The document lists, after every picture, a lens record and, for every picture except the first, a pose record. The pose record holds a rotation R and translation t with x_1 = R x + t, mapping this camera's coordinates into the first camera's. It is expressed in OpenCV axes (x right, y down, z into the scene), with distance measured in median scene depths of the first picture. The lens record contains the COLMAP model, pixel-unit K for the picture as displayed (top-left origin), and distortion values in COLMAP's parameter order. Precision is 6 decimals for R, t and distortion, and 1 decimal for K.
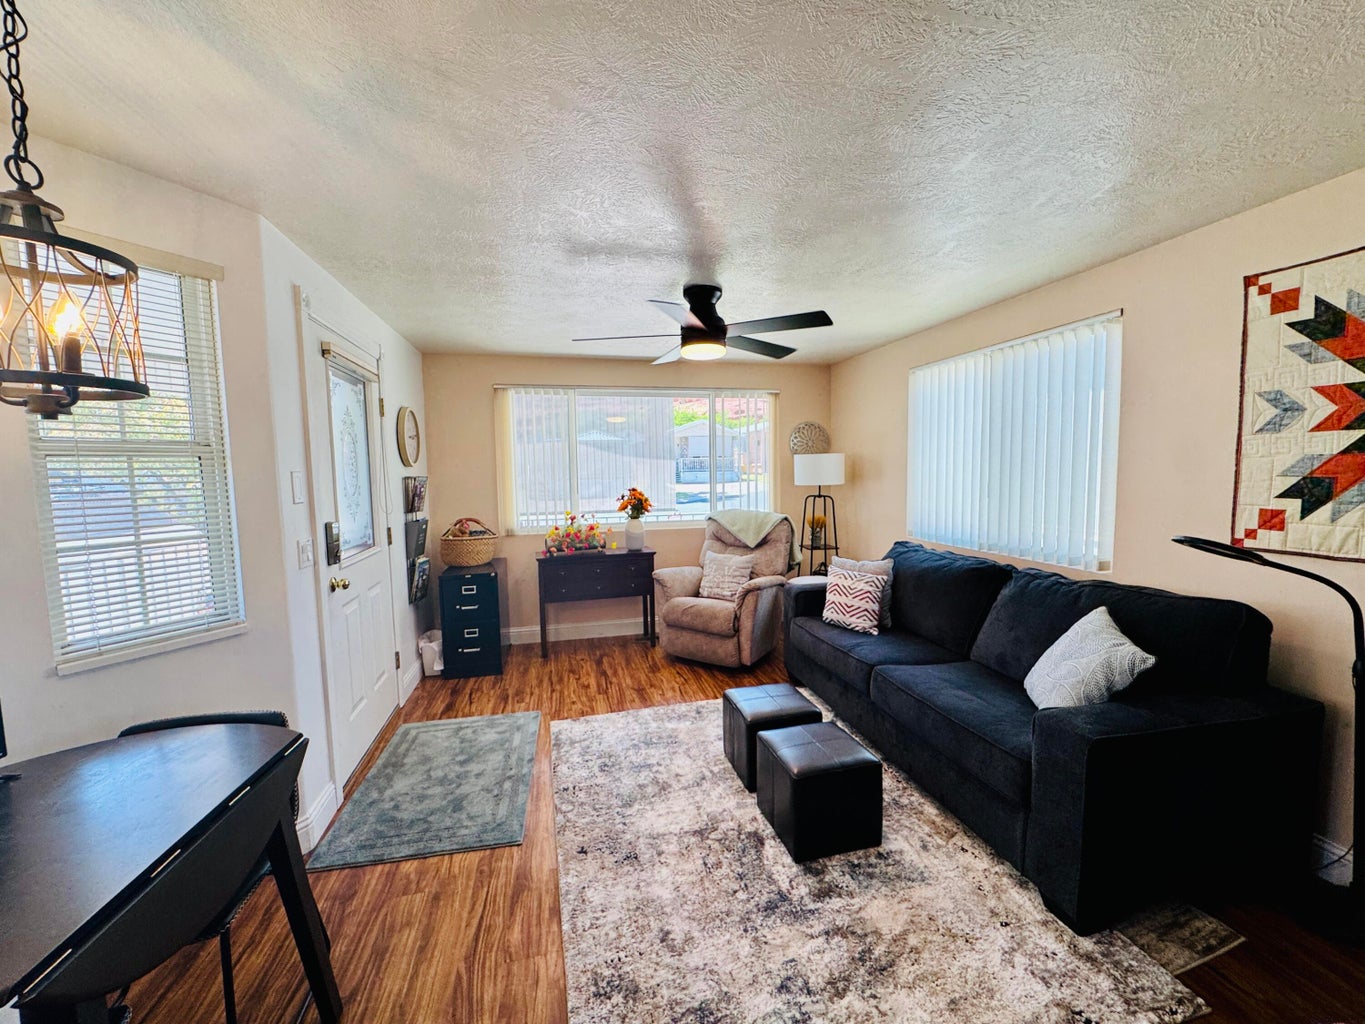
lens RADIAL K [[548.0, 0, 682.5], [0, 548.0, 512.0], [0, 0, 1]] dist [-0.004812, -0.000085]
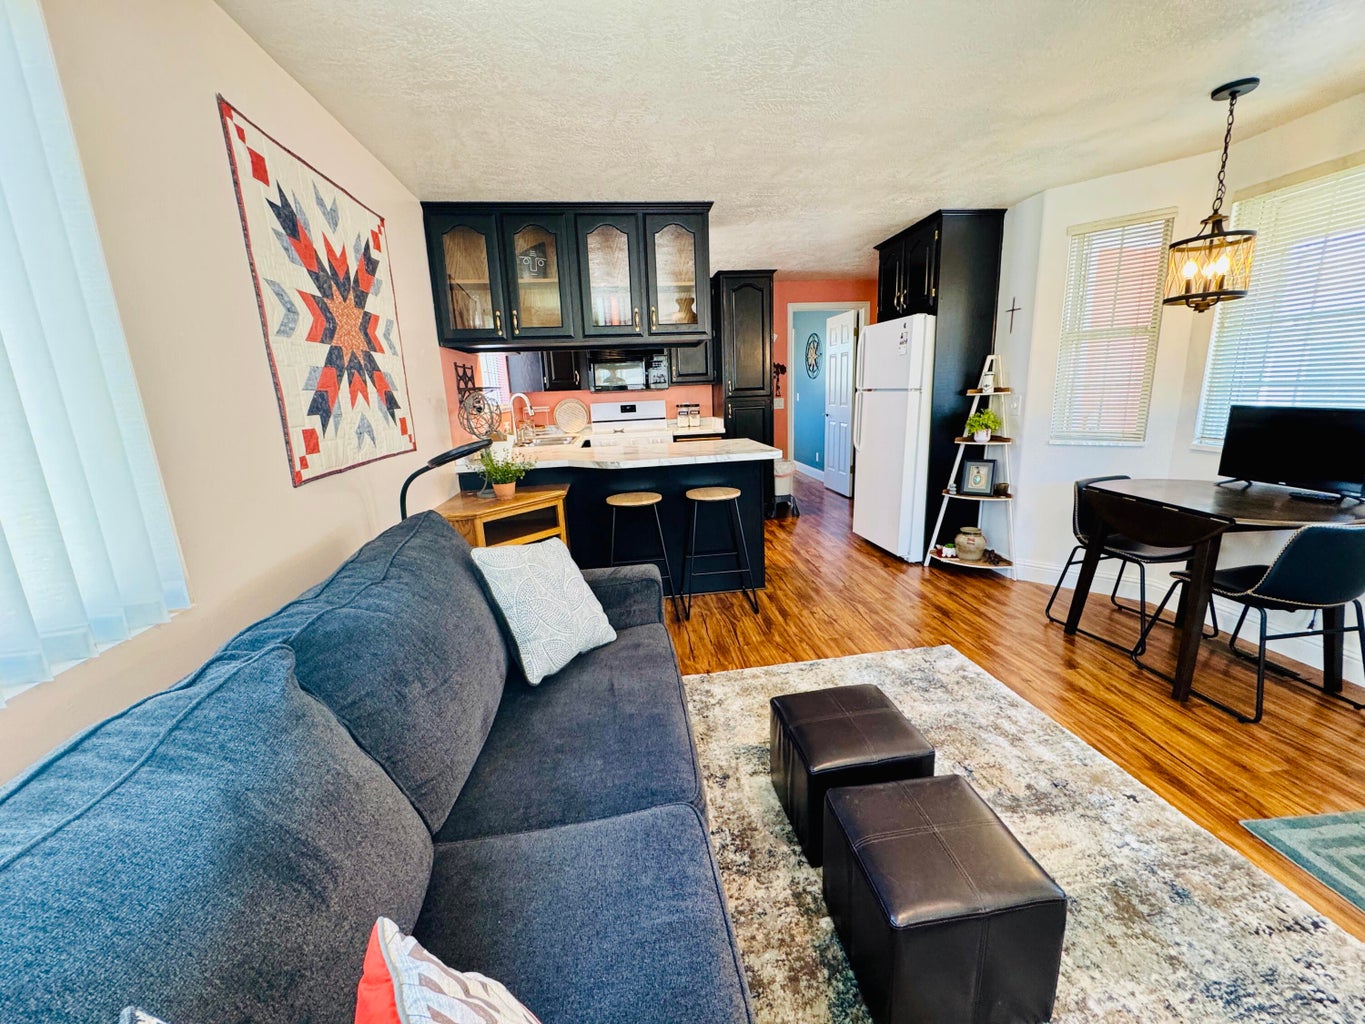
lens RADIAL K [[544.4, 0, 683.2], [0, 544.4, 510.9], [0, 0, 1]] dist [-0.003967, 0.000398]
pose [[-0.991773, 0.033796, 0.123464, 0.312607], [0.068998, 0.953548, 0.293234, -0.073485], [-0.107819, 0.299341, -0.948035, 1.418459]]
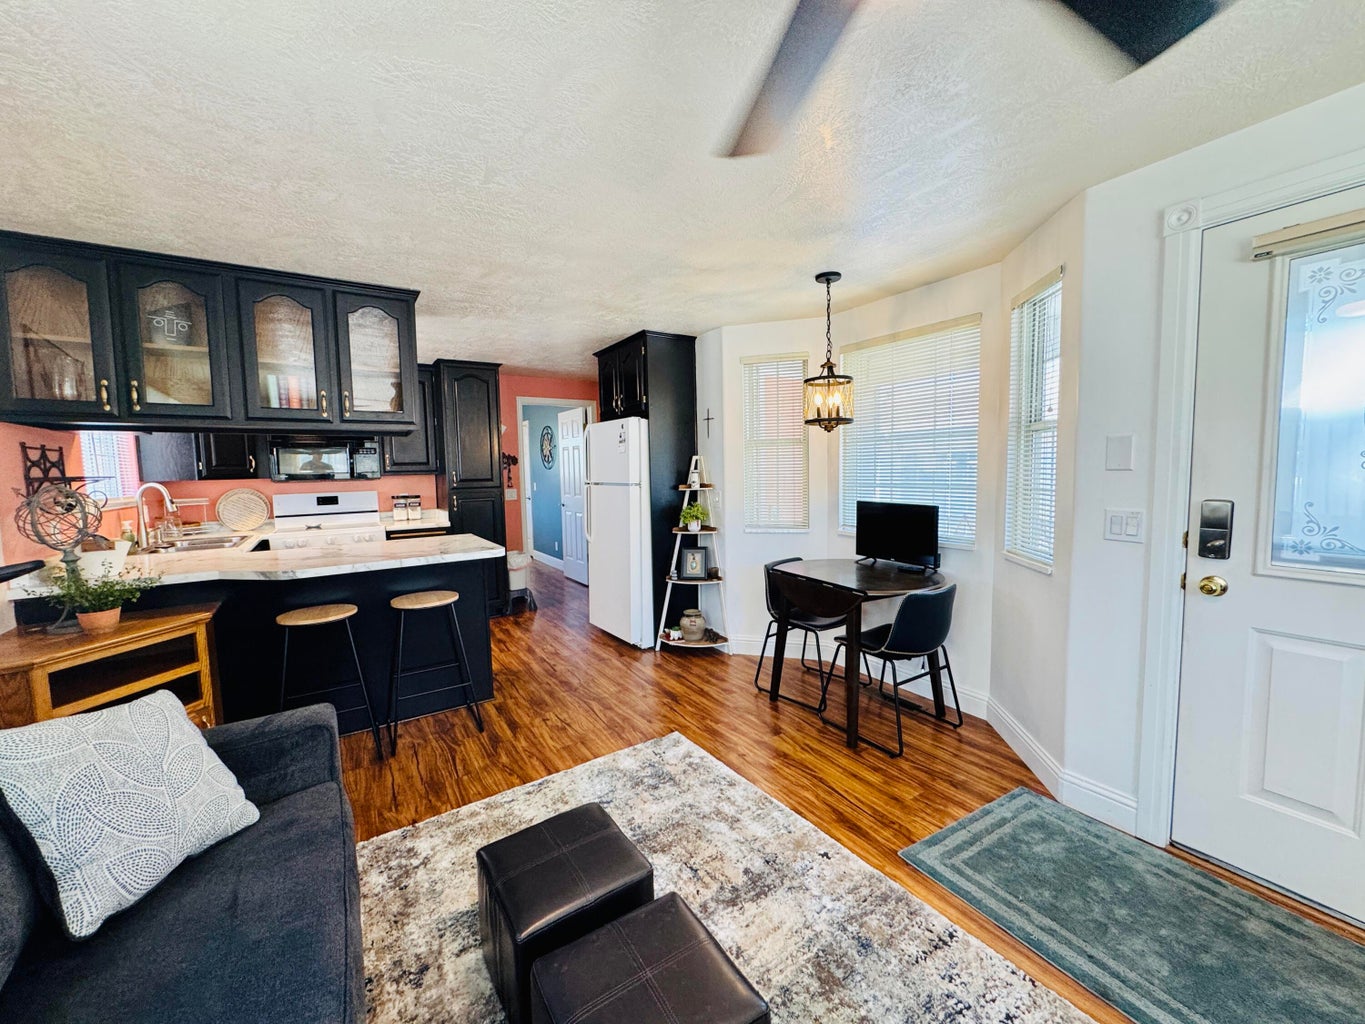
lens RADIAL K [[544.4, 0, 683.2], [0, 544.4, 510.9], [0, 0, 1]] dist [-0.003967, 0.000398]
pose [[-0.941966, 0.064543, -0.329445, 0.254949], [0.011529, 0.986985, 0.160400, -0.088486], [0.335510, 0.147293, -0.930450, 1.386932]]
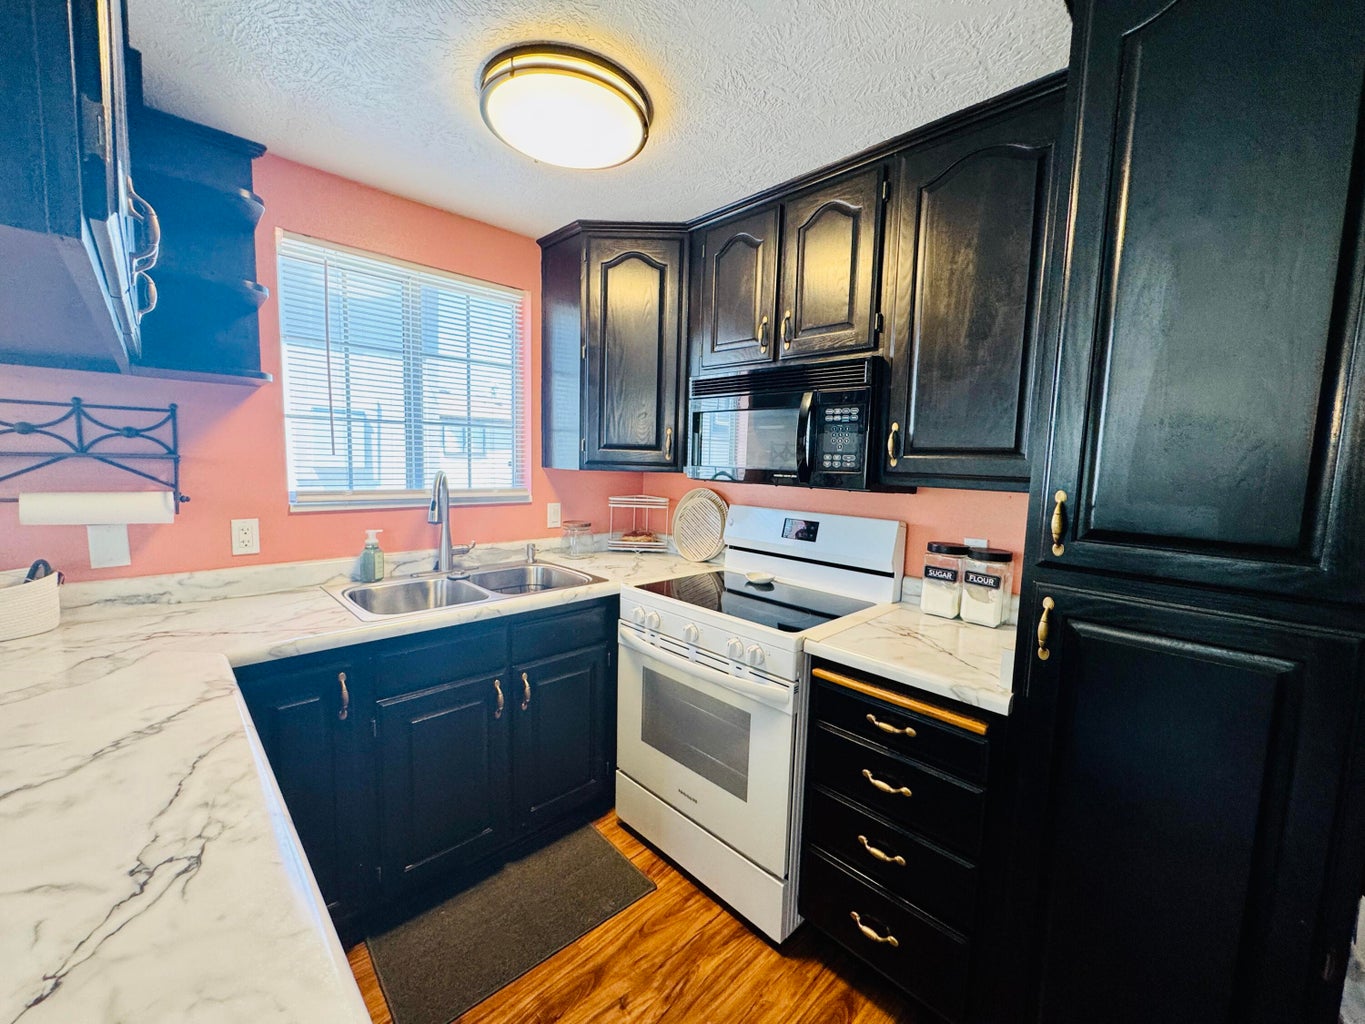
lens RADIAL K [[544.0, 0, 682.1], [0, 544.0, 510.3], [0, 0, 1]] dist [-0.003689, -0.000610]
pose [[-0.515115, -0.080500, 0.853333, 0.165019], [0.051781, 0.990839, 0.124730, 0.021651], [-0.855556, 0.108436, -0.506227, -0.223909]]
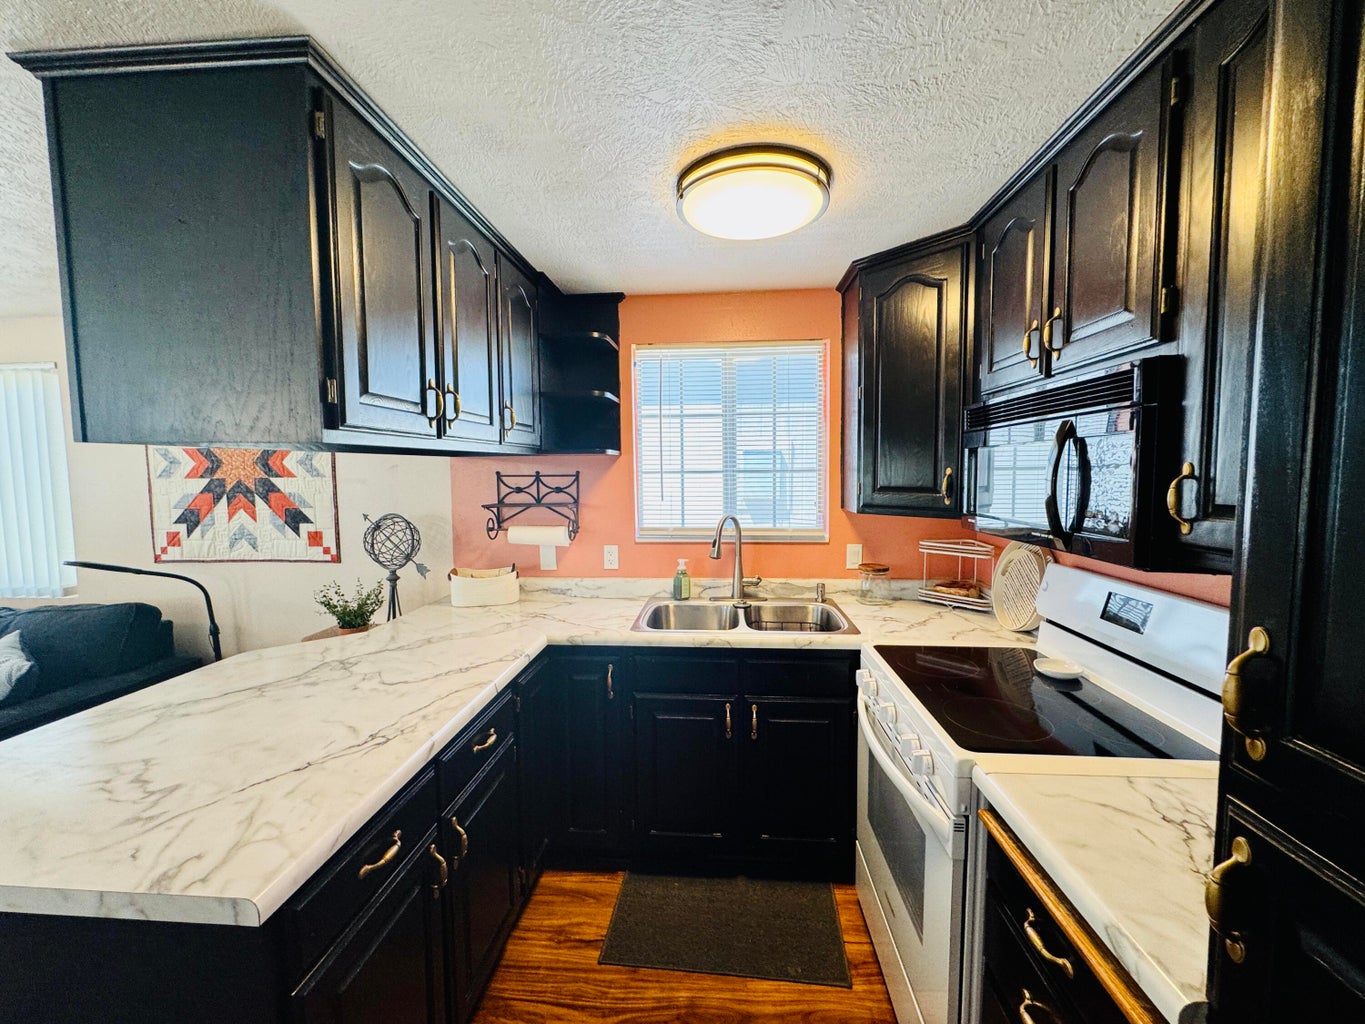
lens RADIAL K [[541.2, 0, 682.5], [0, 541.2, 512.0], [0, 0, 1]] dist [-0.002366, -0.000197]
pose [[0.300378, -0.053968, 0.952292, 0.116090], [0.081722, 0.996183, 0.030678, 0.007042], [-0.950313, 0.068608, 0.303642, -0.546830]]
